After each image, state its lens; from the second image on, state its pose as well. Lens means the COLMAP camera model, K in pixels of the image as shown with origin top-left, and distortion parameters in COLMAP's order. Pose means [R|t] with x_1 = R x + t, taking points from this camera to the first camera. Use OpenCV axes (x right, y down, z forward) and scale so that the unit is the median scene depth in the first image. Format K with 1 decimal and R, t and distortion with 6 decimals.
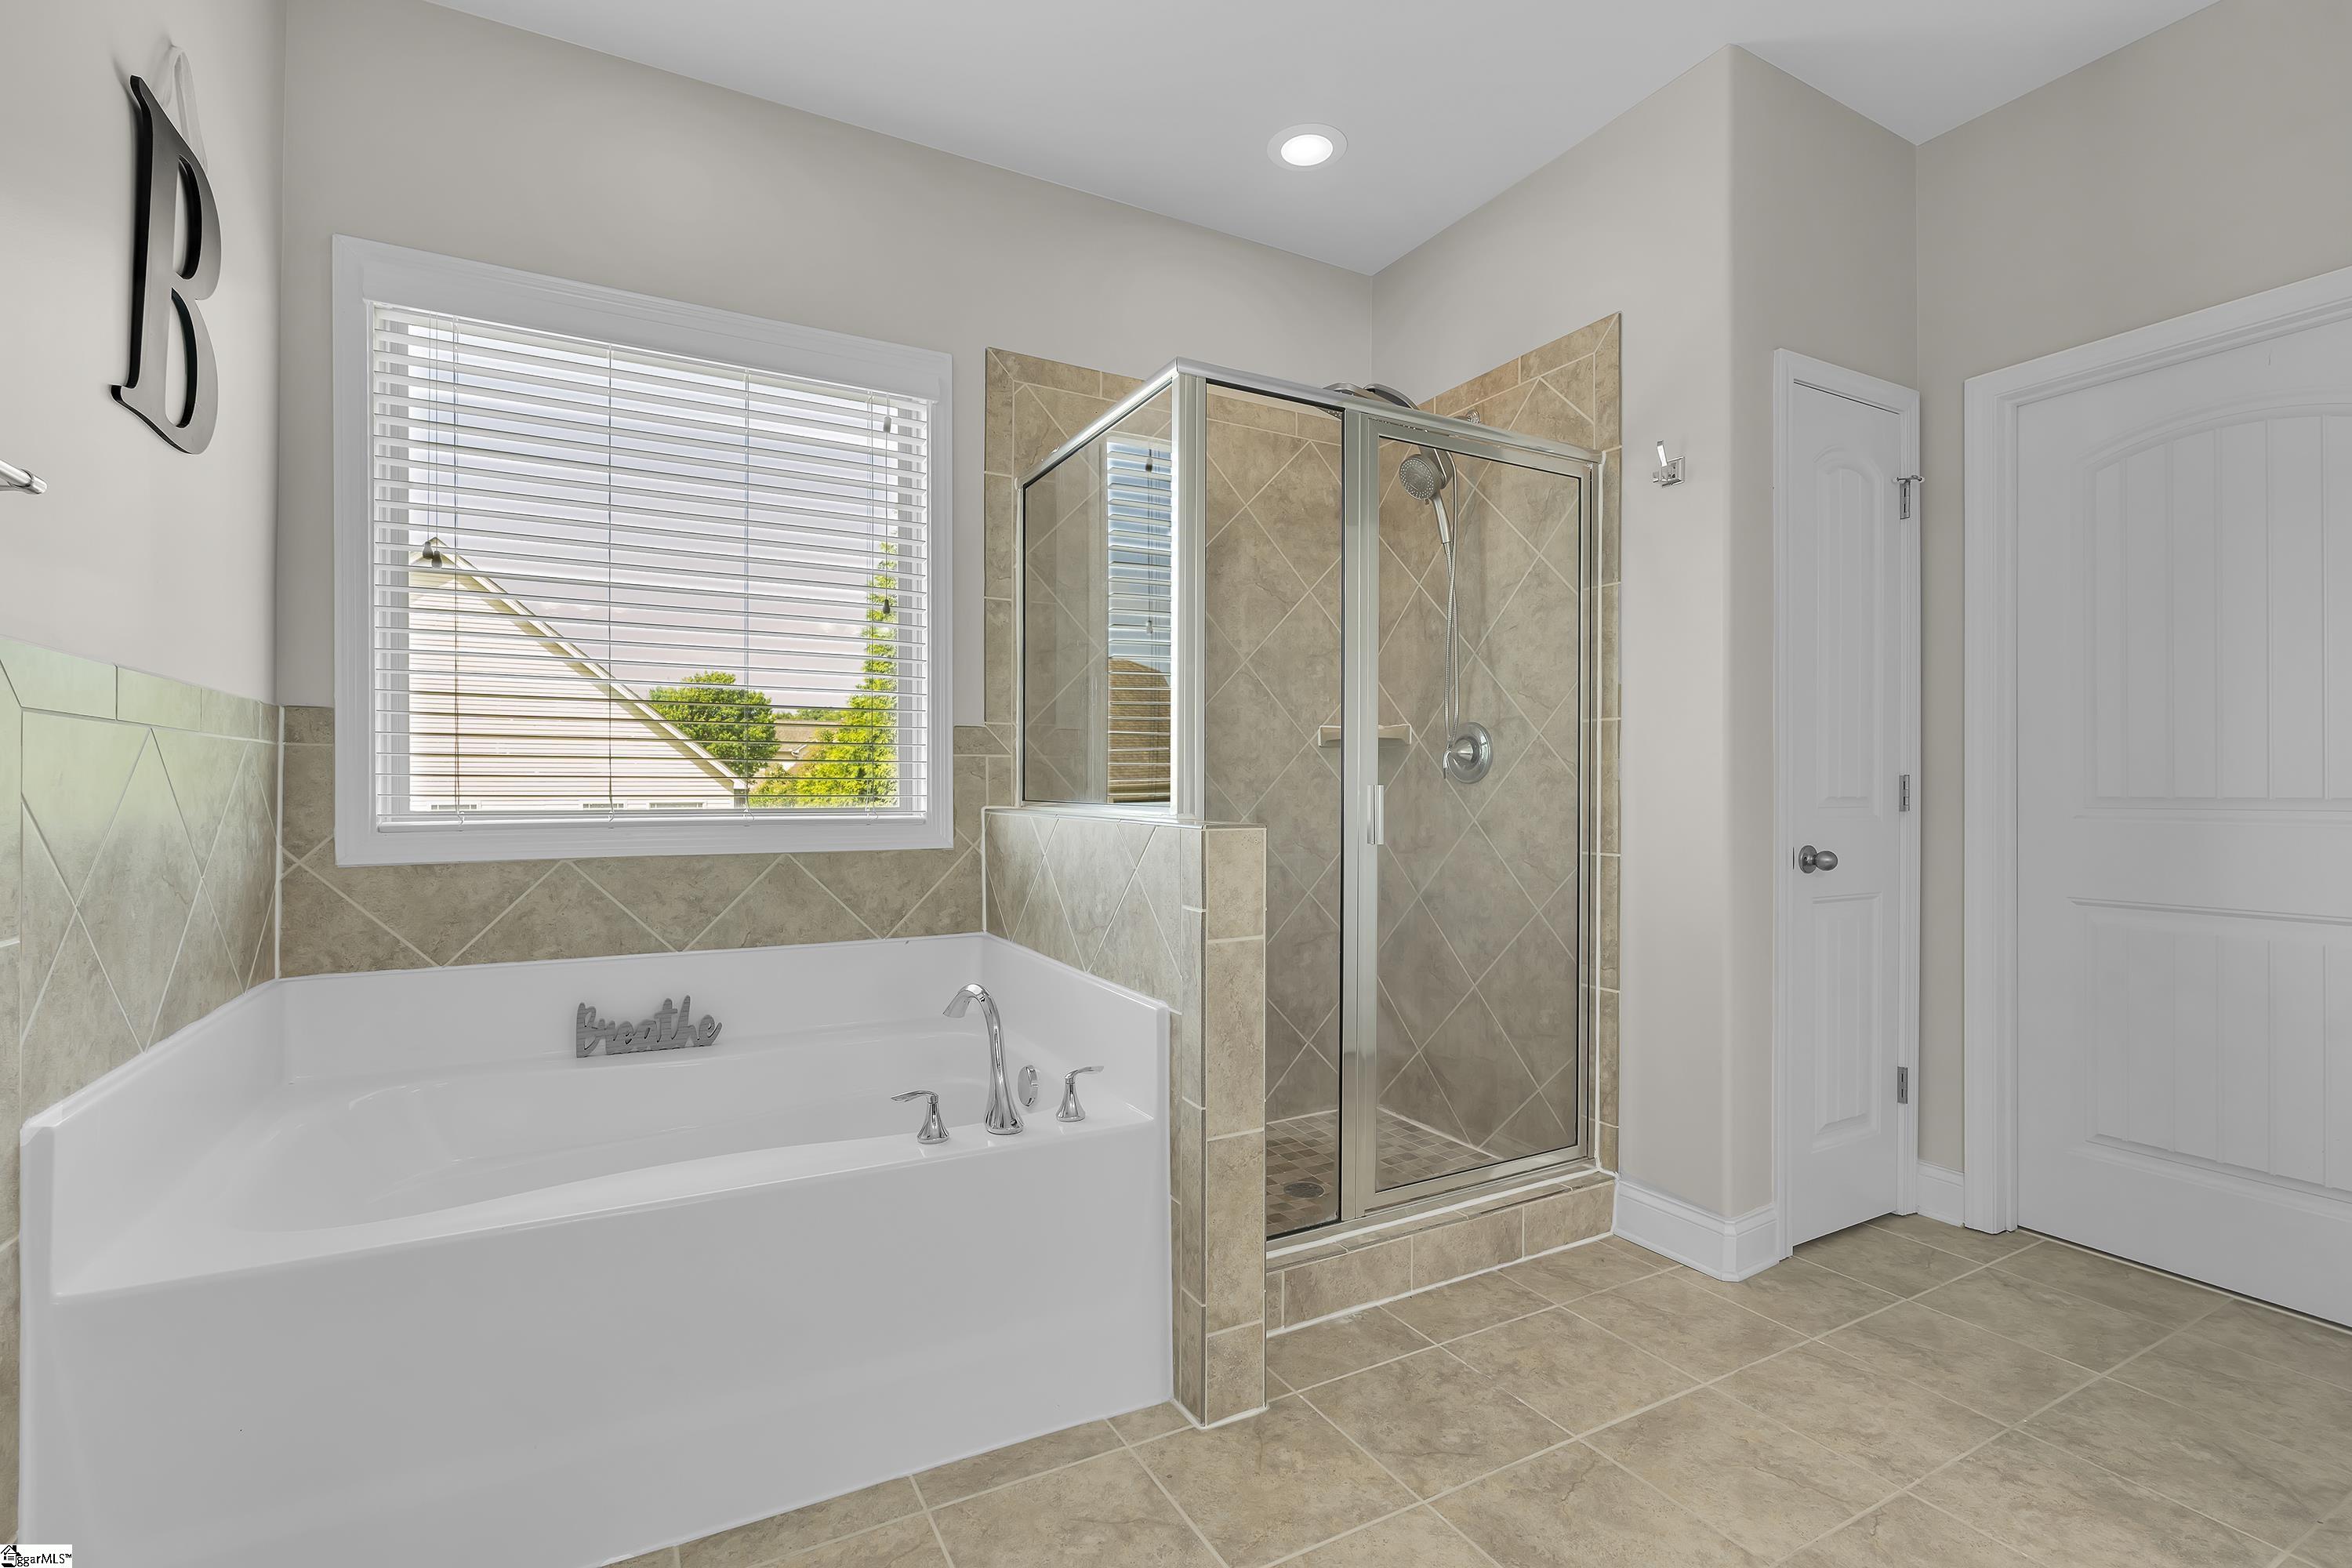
lens RADIAL K [[1046.1, 0, 1172.4], [0, 1046.1, 785.6], [0, 0, 1]] dist [-0.002311, -0.000819]
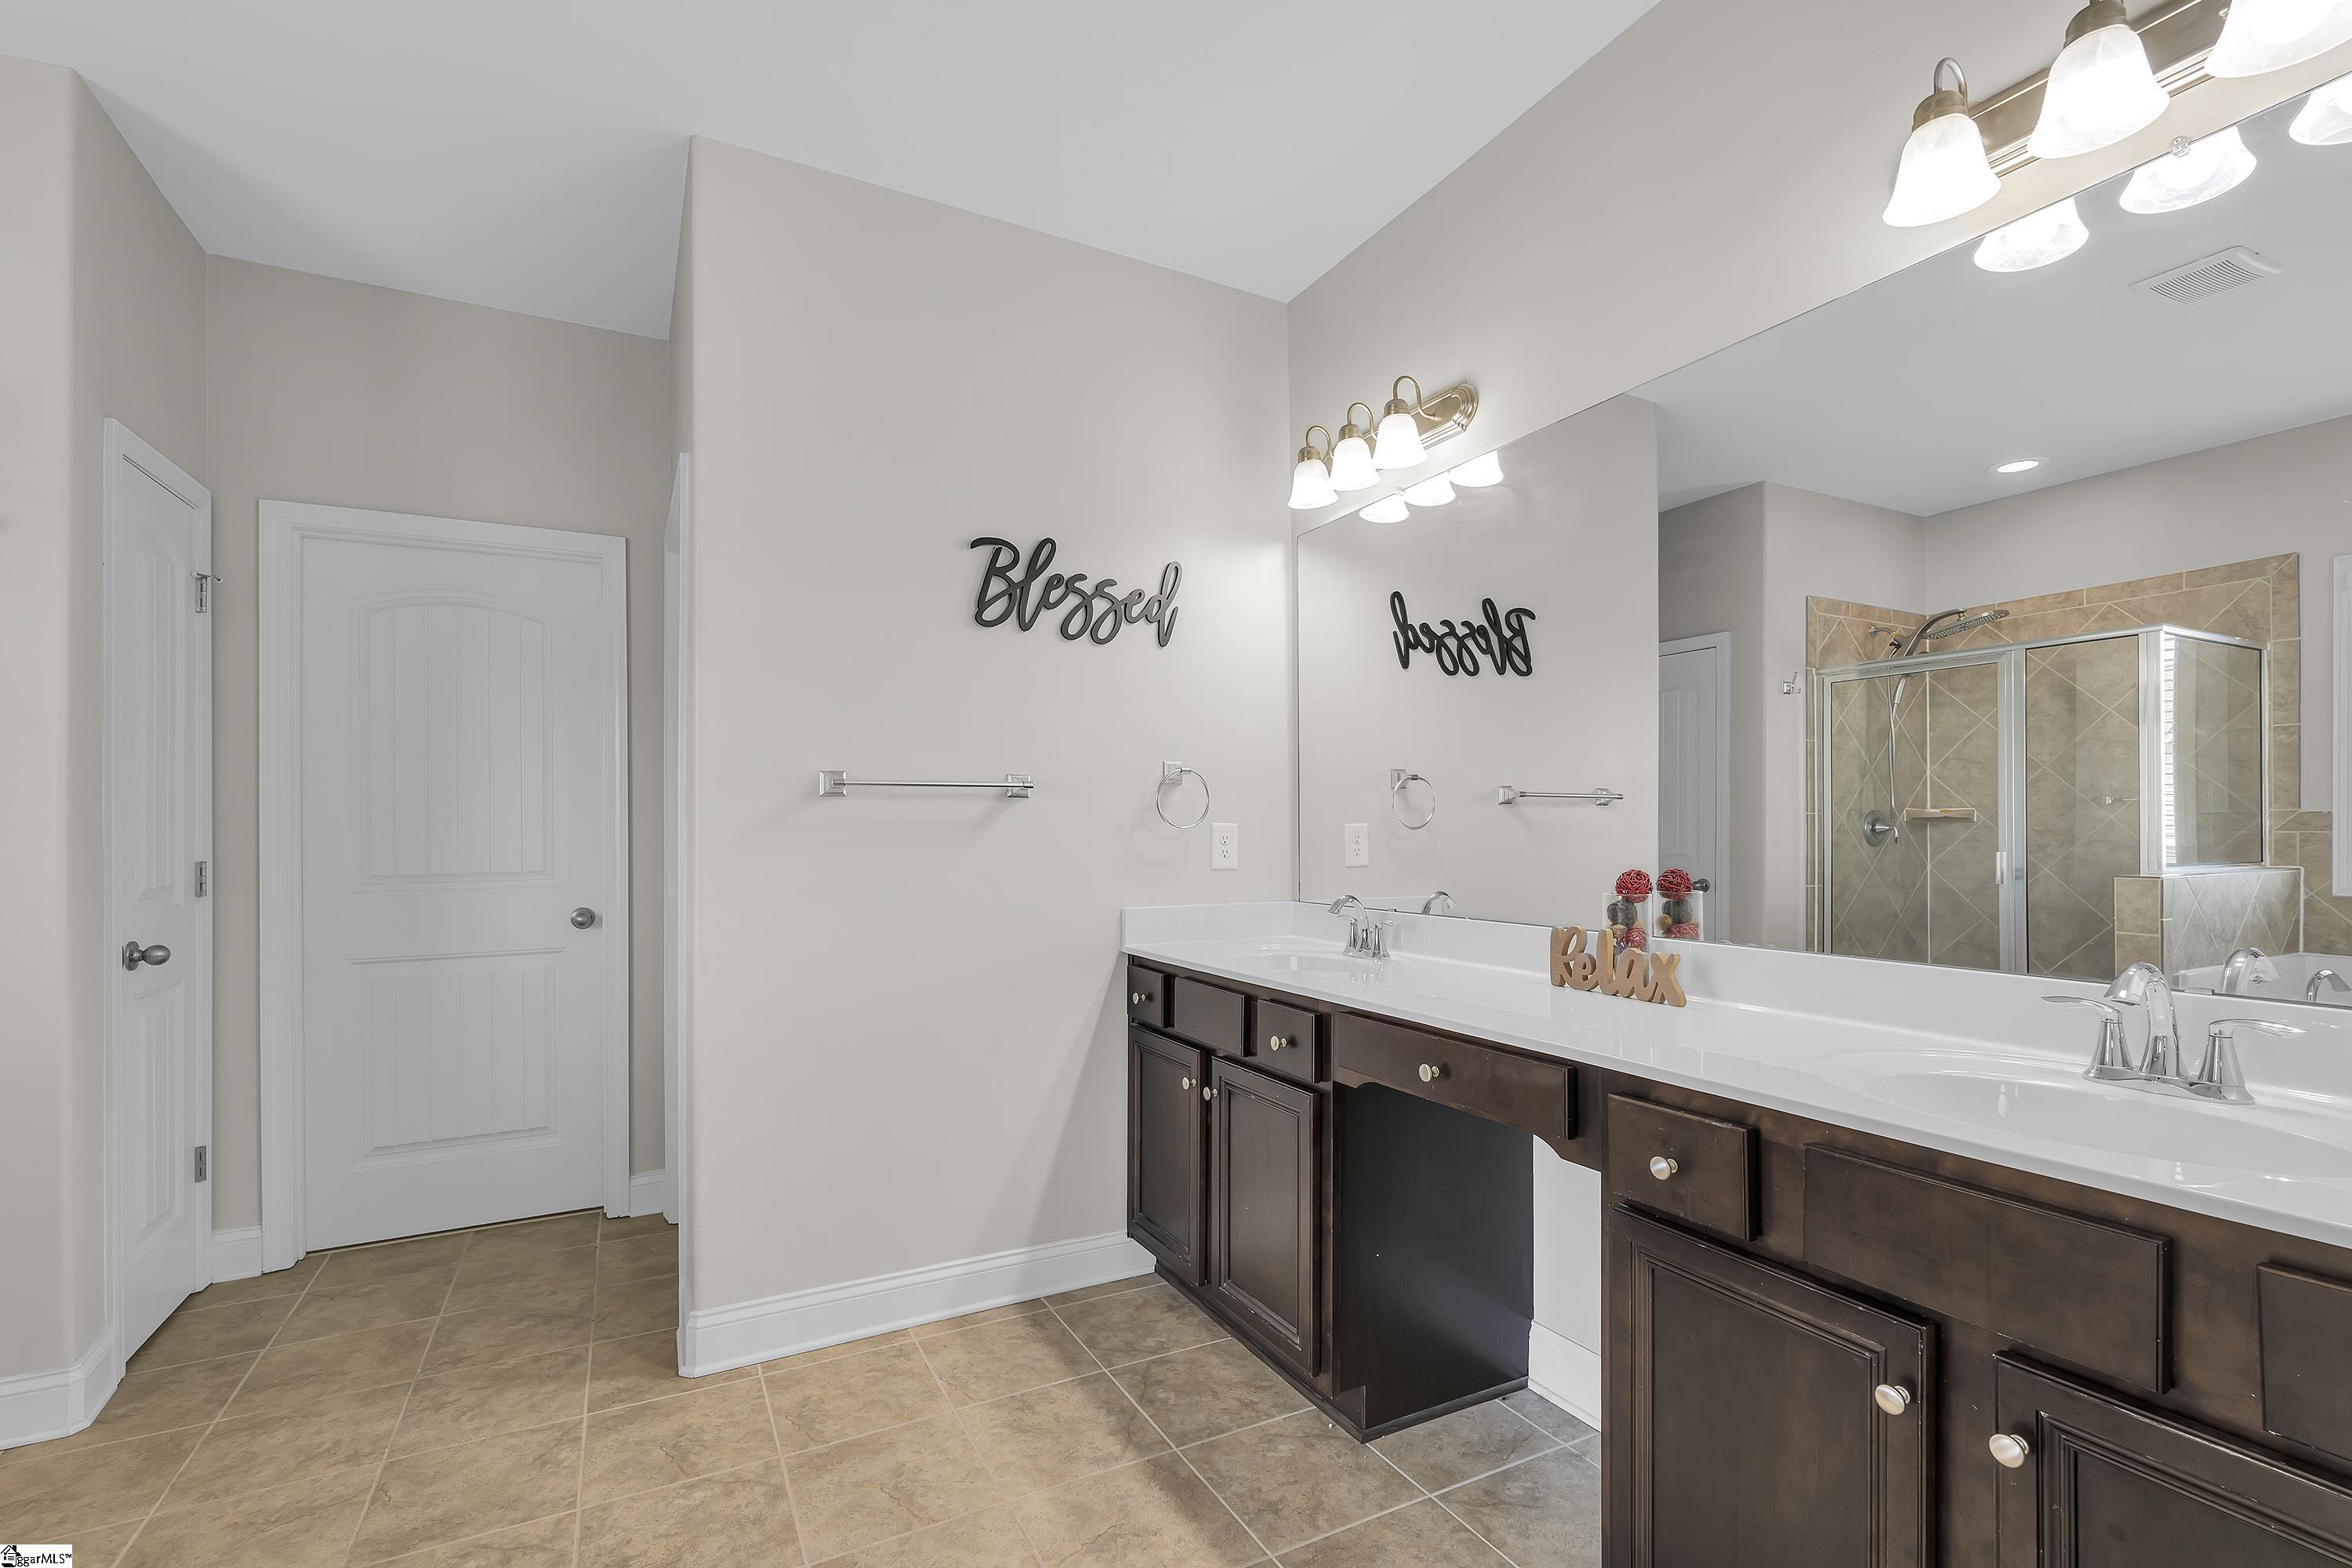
lens RADIAL K [[1046.1, 0, 1150.3], [0, 1046.1, 827.7], [0, 0, 1]] dist [-0.002311, -0.000819]
pose [[0.039700, -0.003973, 0.999204, -0.394714], [0.005704, 0.999977, 0.003749, -0.057485], [-0.999195, 0.005551, 0.039721, 0.035357]]
